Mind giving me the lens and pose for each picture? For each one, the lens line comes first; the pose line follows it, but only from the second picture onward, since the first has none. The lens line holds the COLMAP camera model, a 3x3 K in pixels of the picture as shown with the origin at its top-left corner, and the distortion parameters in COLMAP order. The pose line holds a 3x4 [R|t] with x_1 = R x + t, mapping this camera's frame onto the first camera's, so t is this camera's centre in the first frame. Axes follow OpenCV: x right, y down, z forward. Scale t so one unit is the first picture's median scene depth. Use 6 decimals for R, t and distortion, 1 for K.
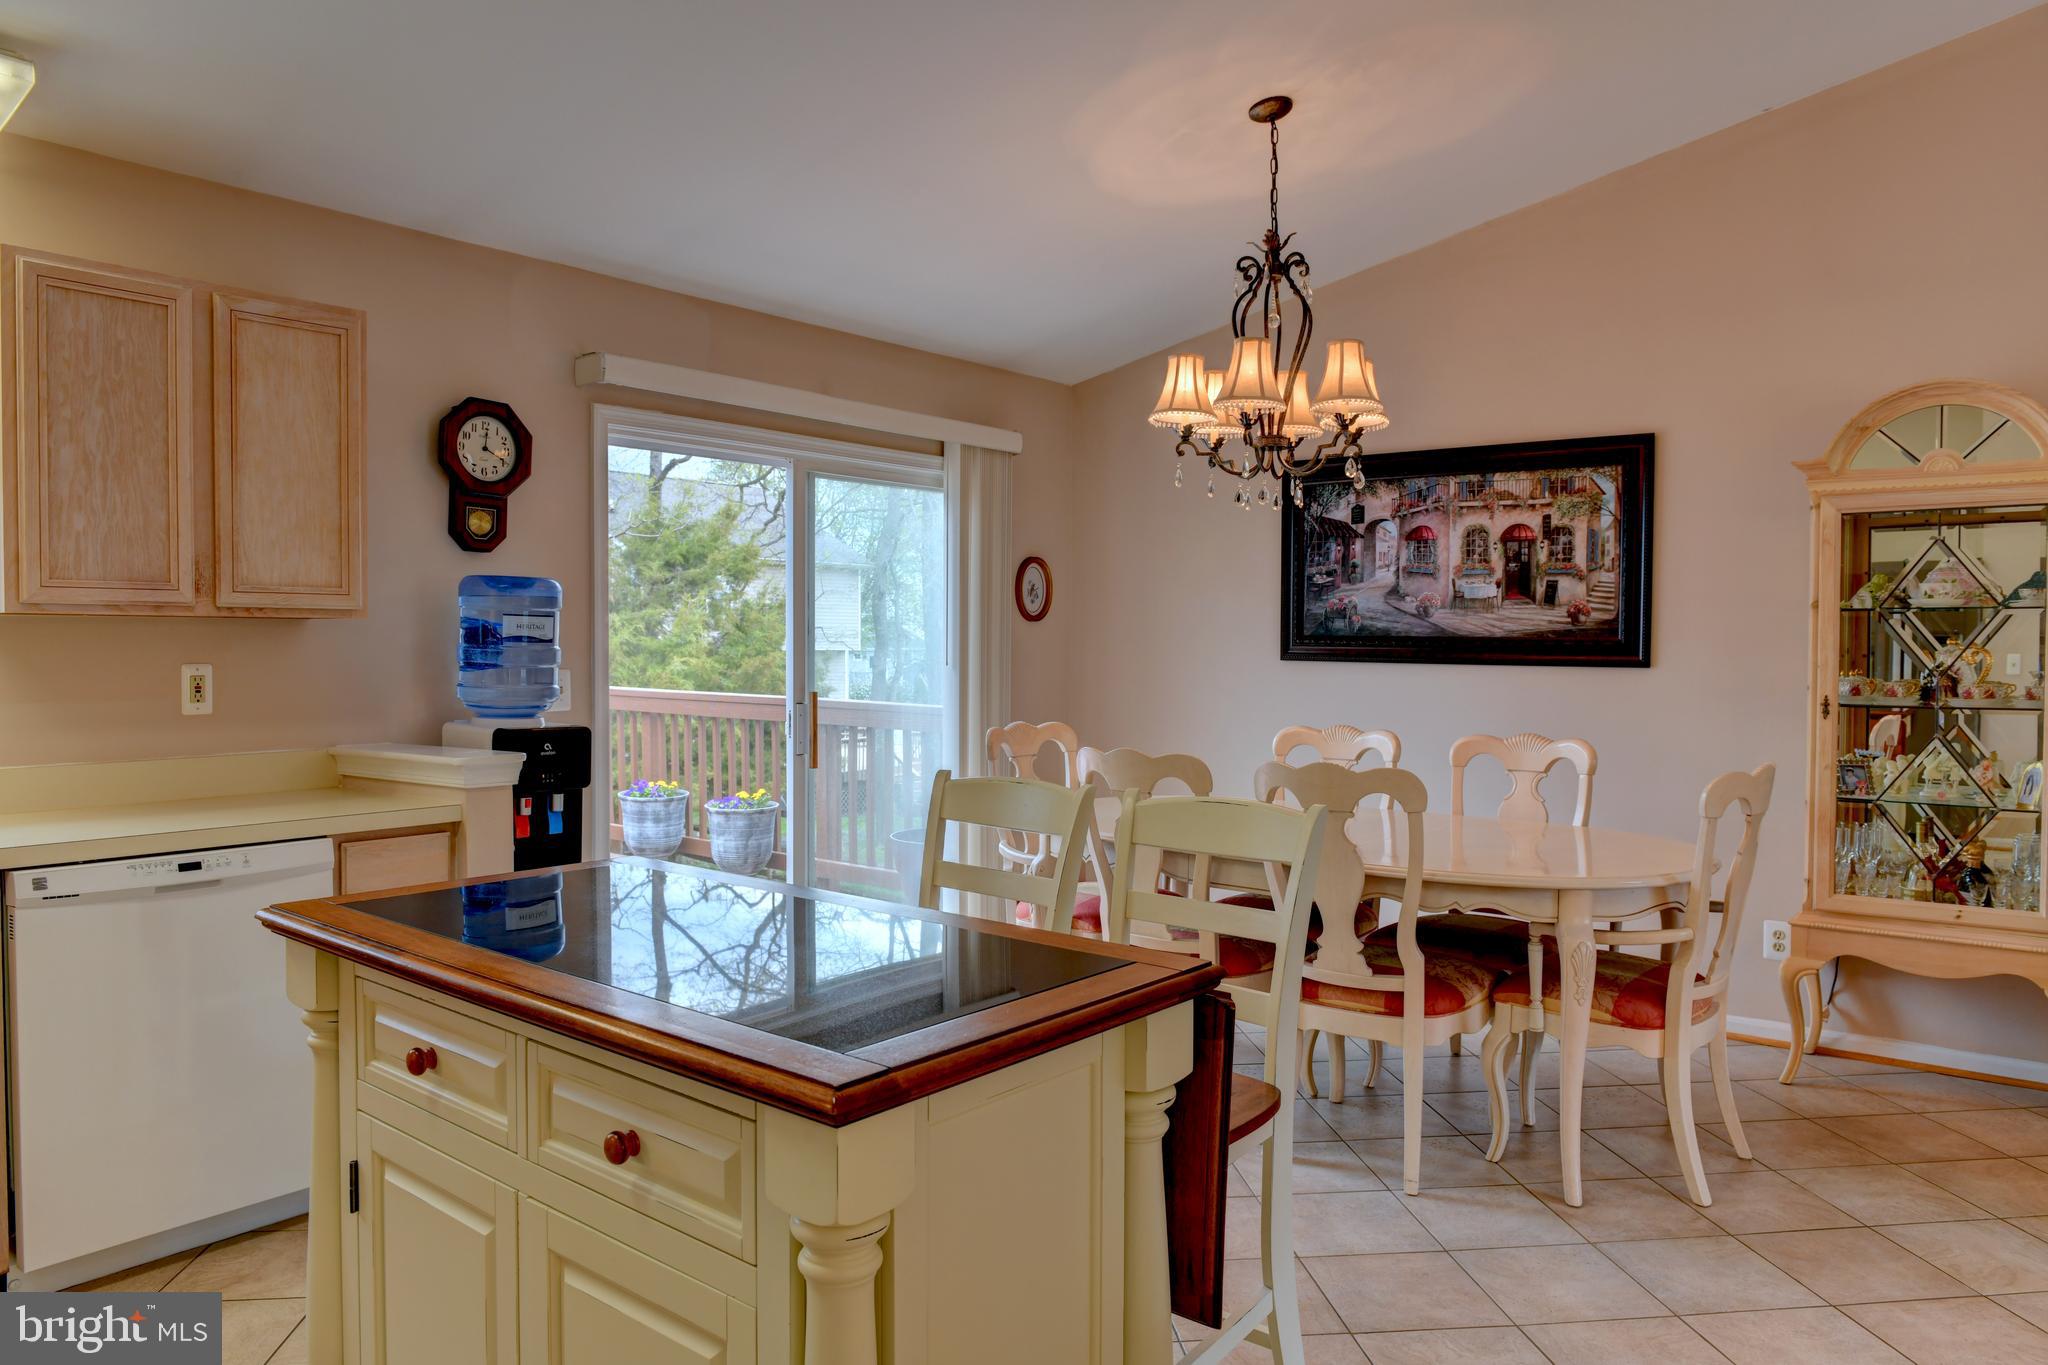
lens RADIAL K [[1384.6, 0, 1030.5], [0, 1384.6, 689.9], [0, 0, 1]] dist [-0.004038, -0.008559]
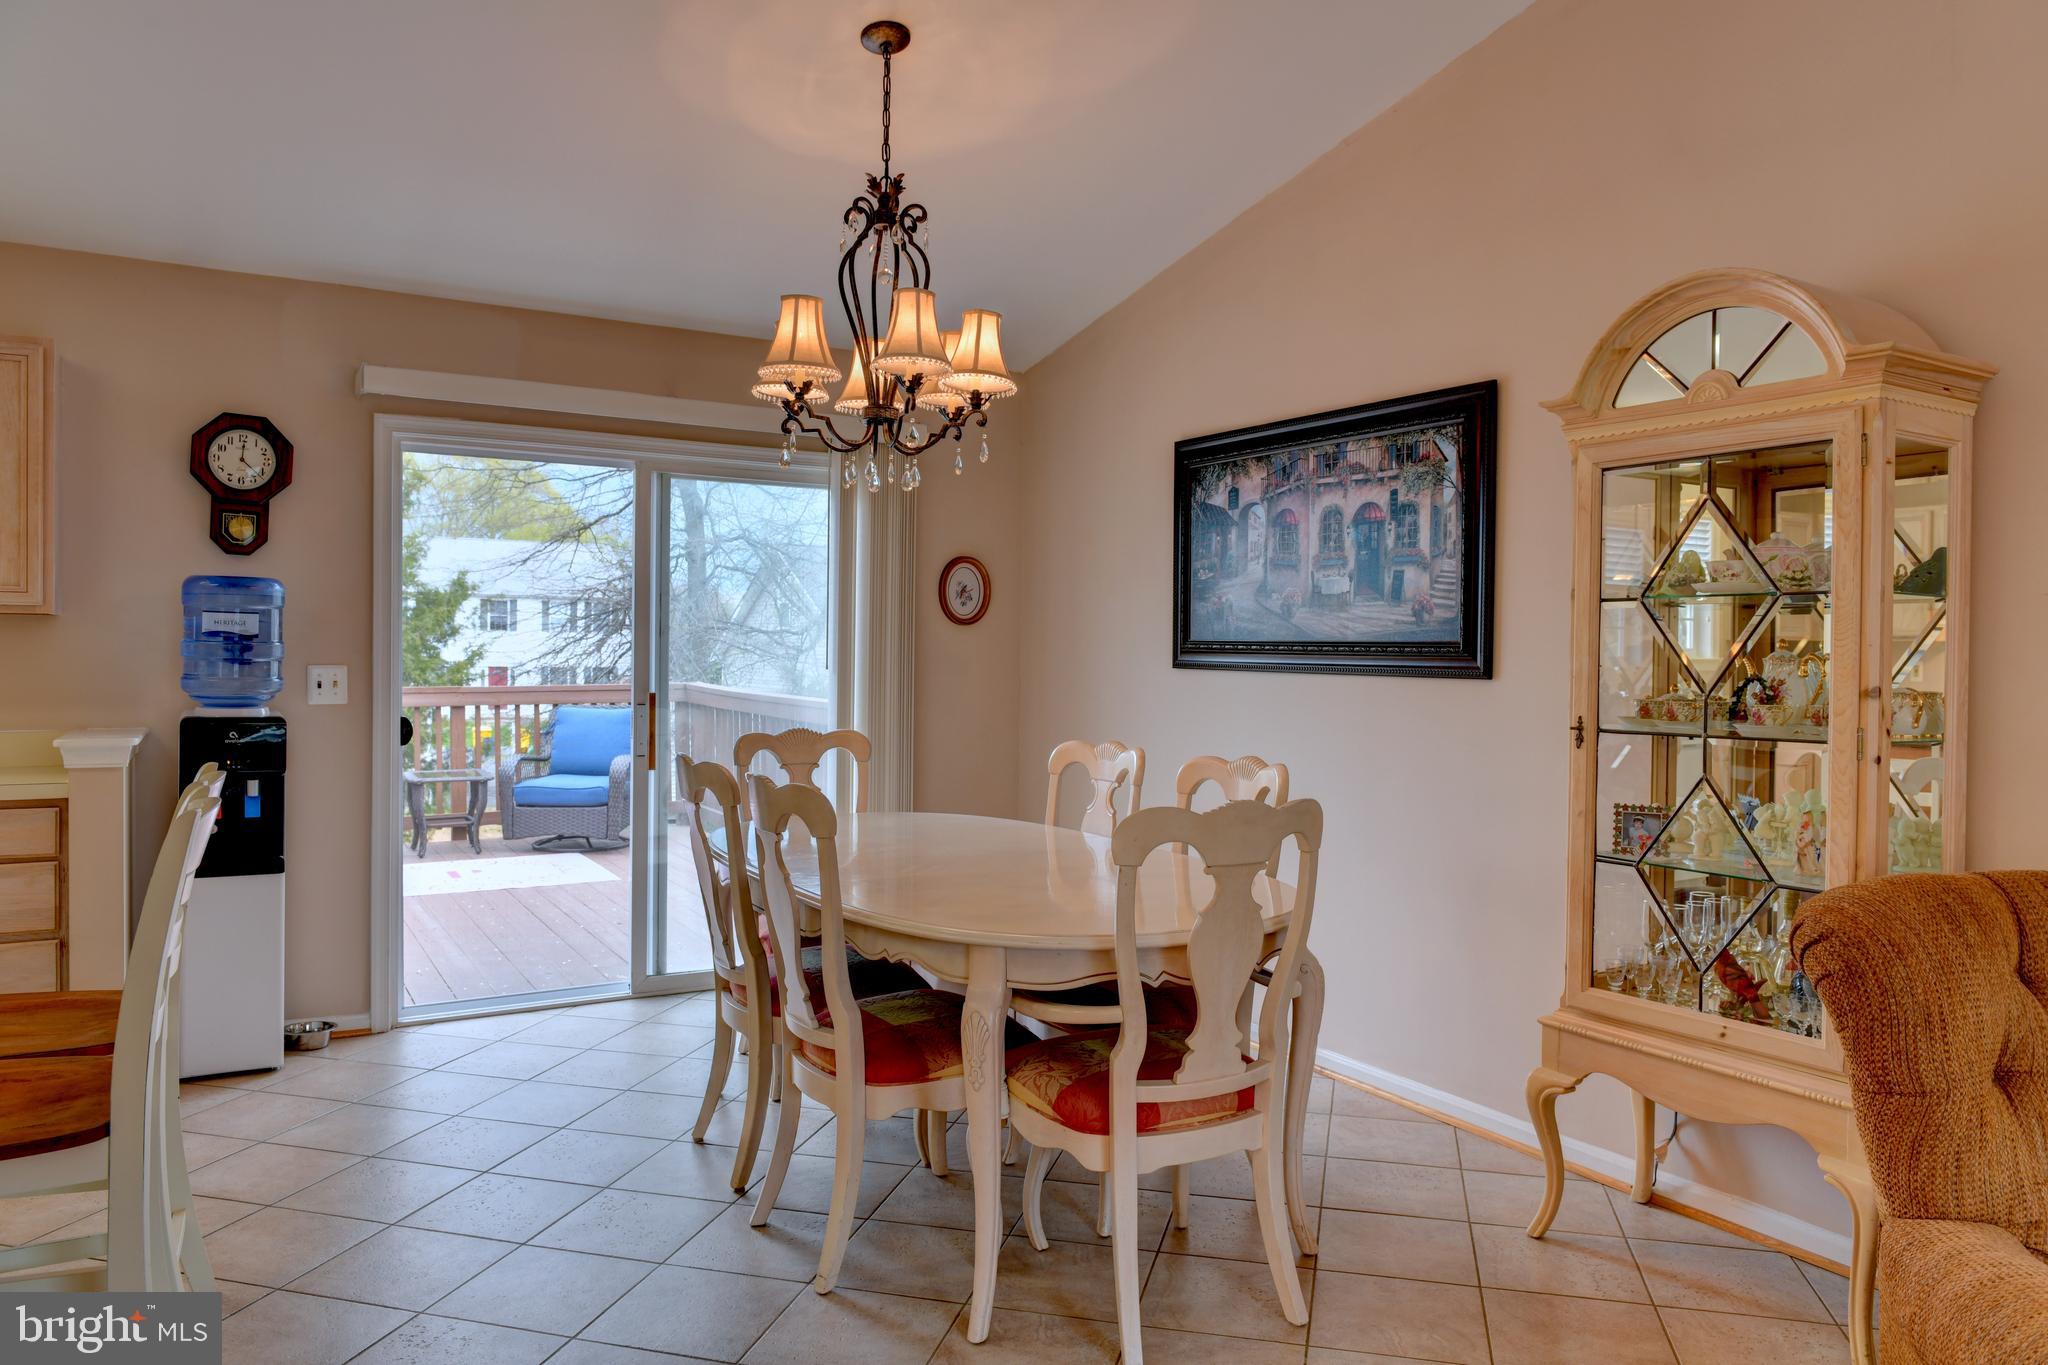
lens RADIAL K [[1384.6, 0, 1033.0], [0, 1384.6, 688.1], [0, 0, 1]] dist [-0.004038, -0.008559]
pose [[0.936197, 0.015728, -0.351123, 0.515732], [-0.020754, 0.999729, -0.010553, 0.002709], [0.350862, 0.017167, 0.936270, 0.189304]]
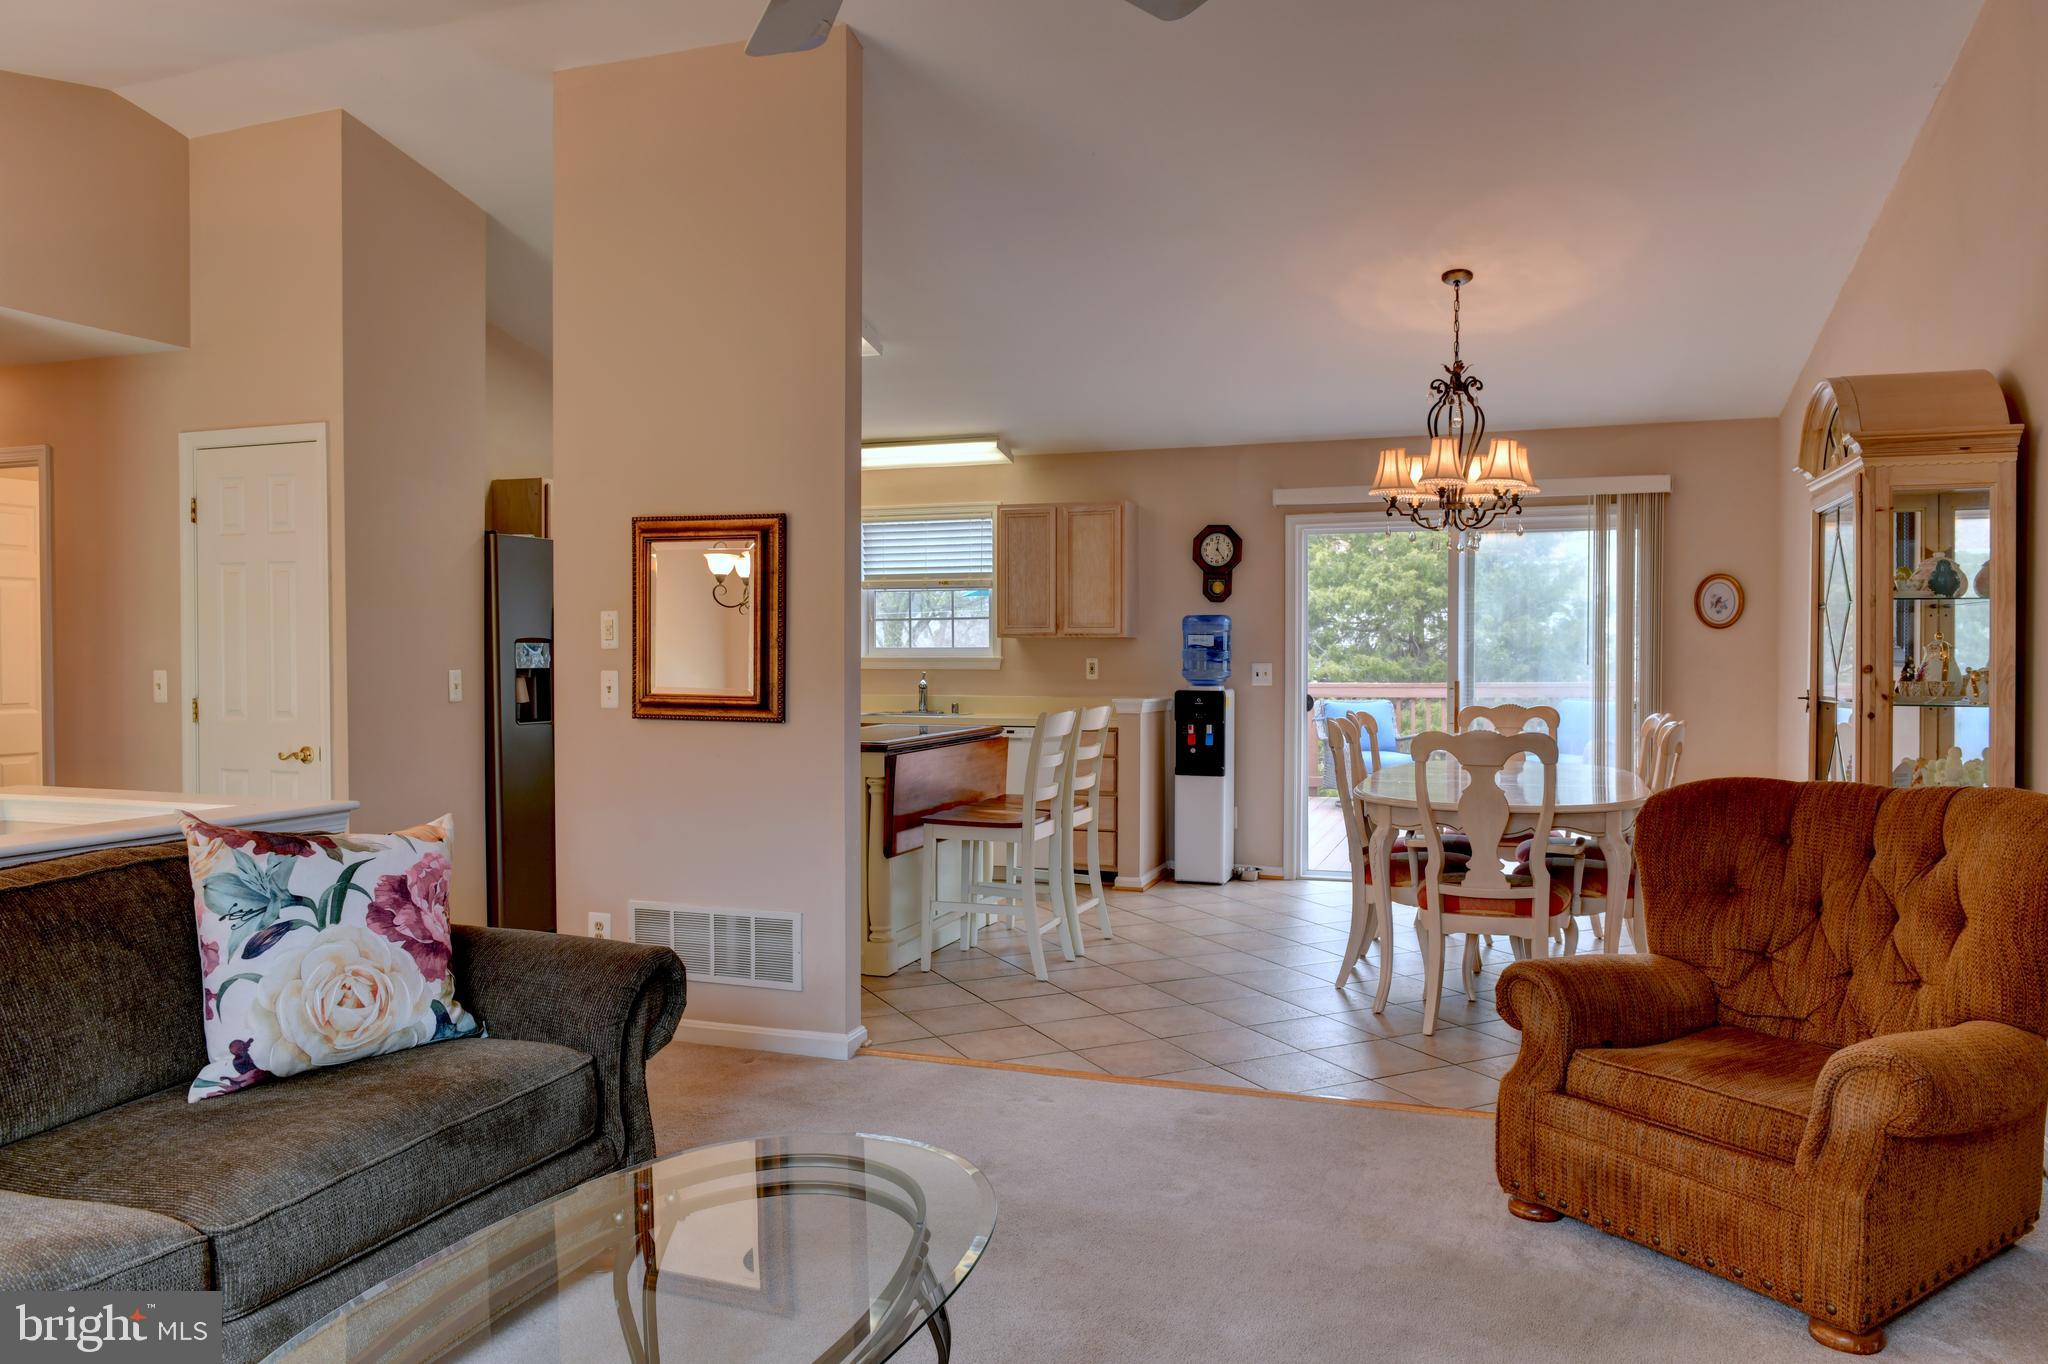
lens RADIAL K [[1291.9, 0, 1024.0], [0, 1291.9, 682.8], [0, 0, 1]] dist [-0.020628, -0.000092]
pose [[0.336038, 0.017013, -0.941695, 1.128738], [-0.032691, 0.999445, 0.006390, 0.010626], [0.941281, 0.028638, 0.336408, 0.118827]]
